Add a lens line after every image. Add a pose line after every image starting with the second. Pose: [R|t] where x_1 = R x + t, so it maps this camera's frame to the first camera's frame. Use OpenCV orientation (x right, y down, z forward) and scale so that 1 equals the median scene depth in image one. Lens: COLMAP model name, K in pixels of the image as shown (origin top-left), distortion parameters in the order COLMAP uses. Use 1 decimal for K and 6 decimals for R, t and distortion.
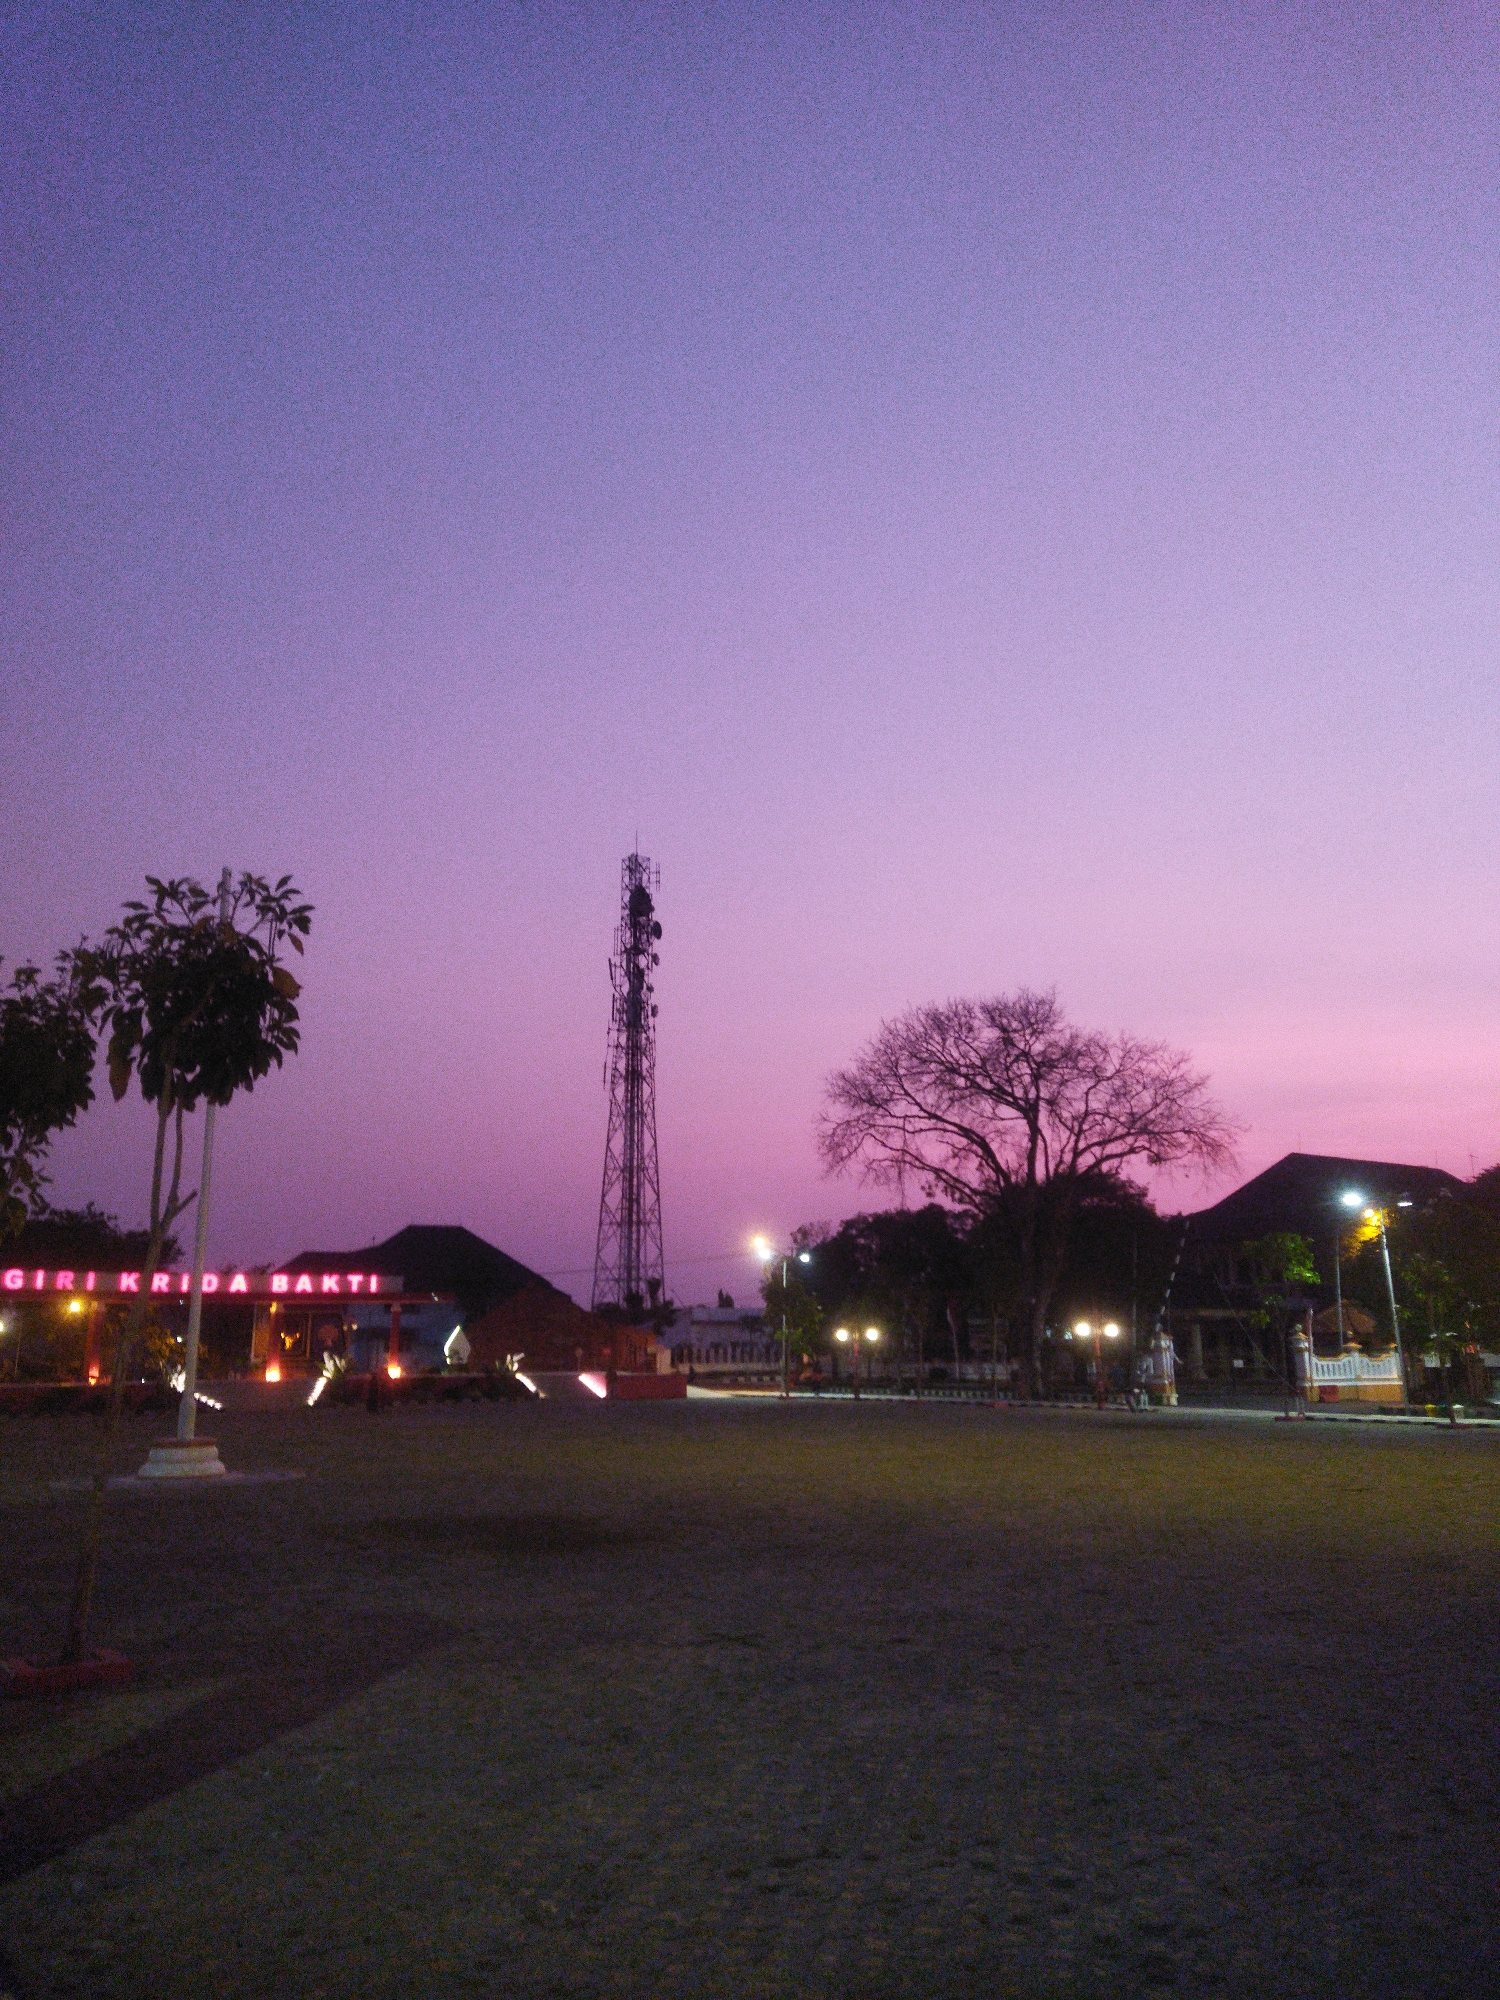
lens RADIAL K [[1503.8, 0, 746.2], [0, 1503.8, 994.3], [0, 0, 1]] dist [0.108702, -0.139652]
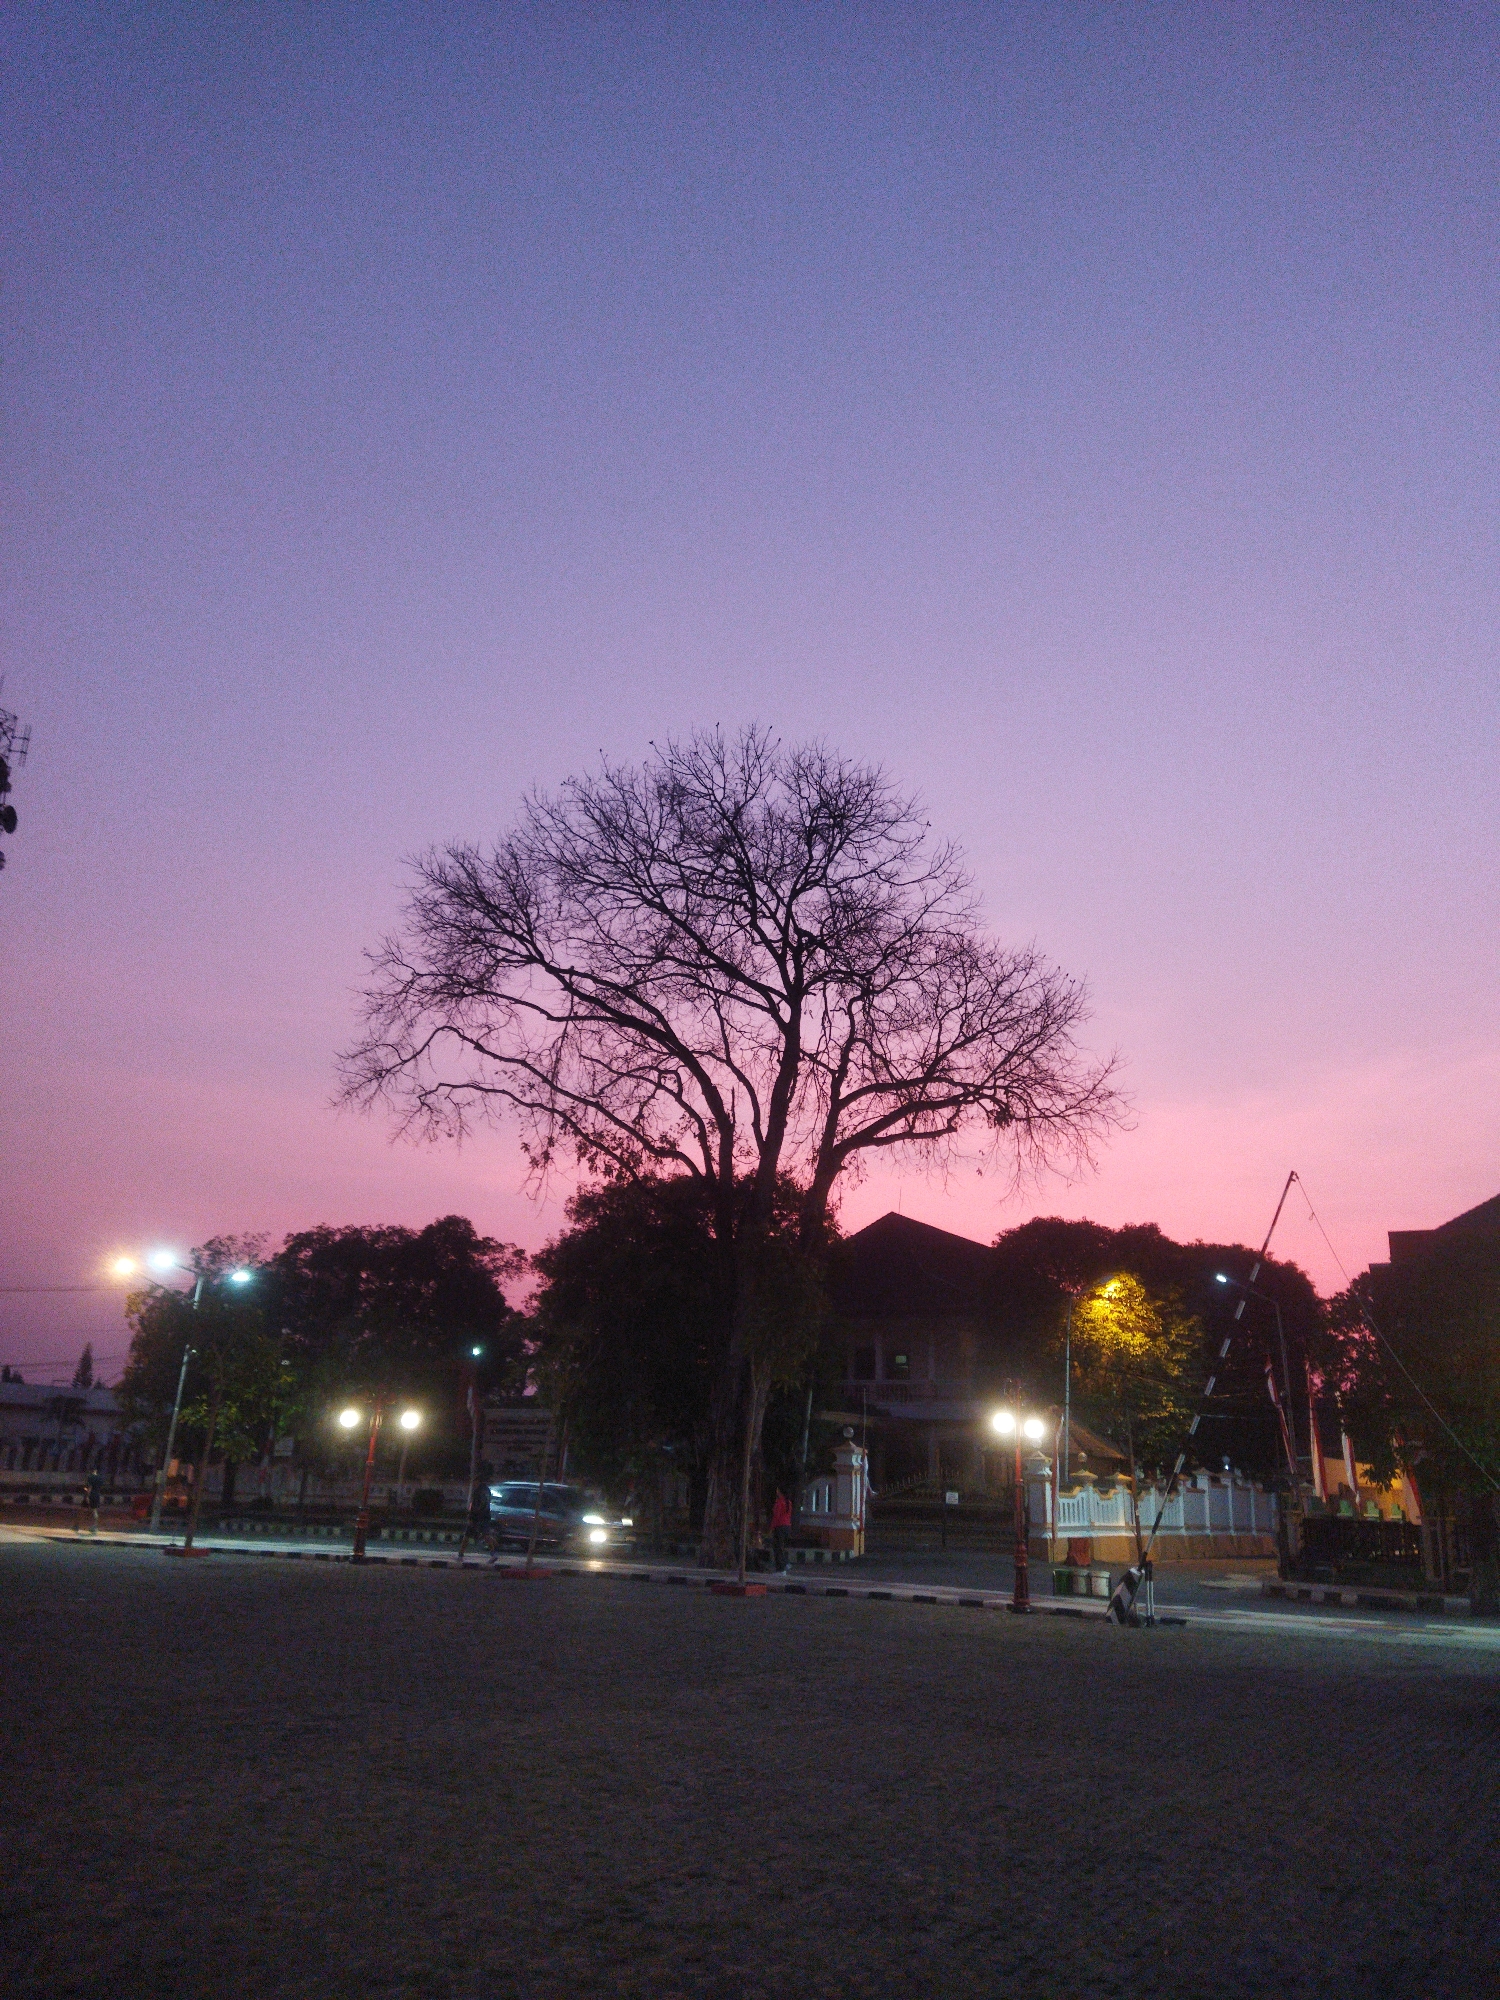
lens RADIAL K [[1503.8, 0, 770.2], [0, 1503.8, 1000.2], [0, 0, 1]] dist [0.108702, -0.139652]
pose [[0.900959, 0.165876, 0.400946, -0.026929], [-0.138078, 0.985612, -0.097486, 0.113266], [-0.411348, 0.032469, 0.910900, 0.460910]]
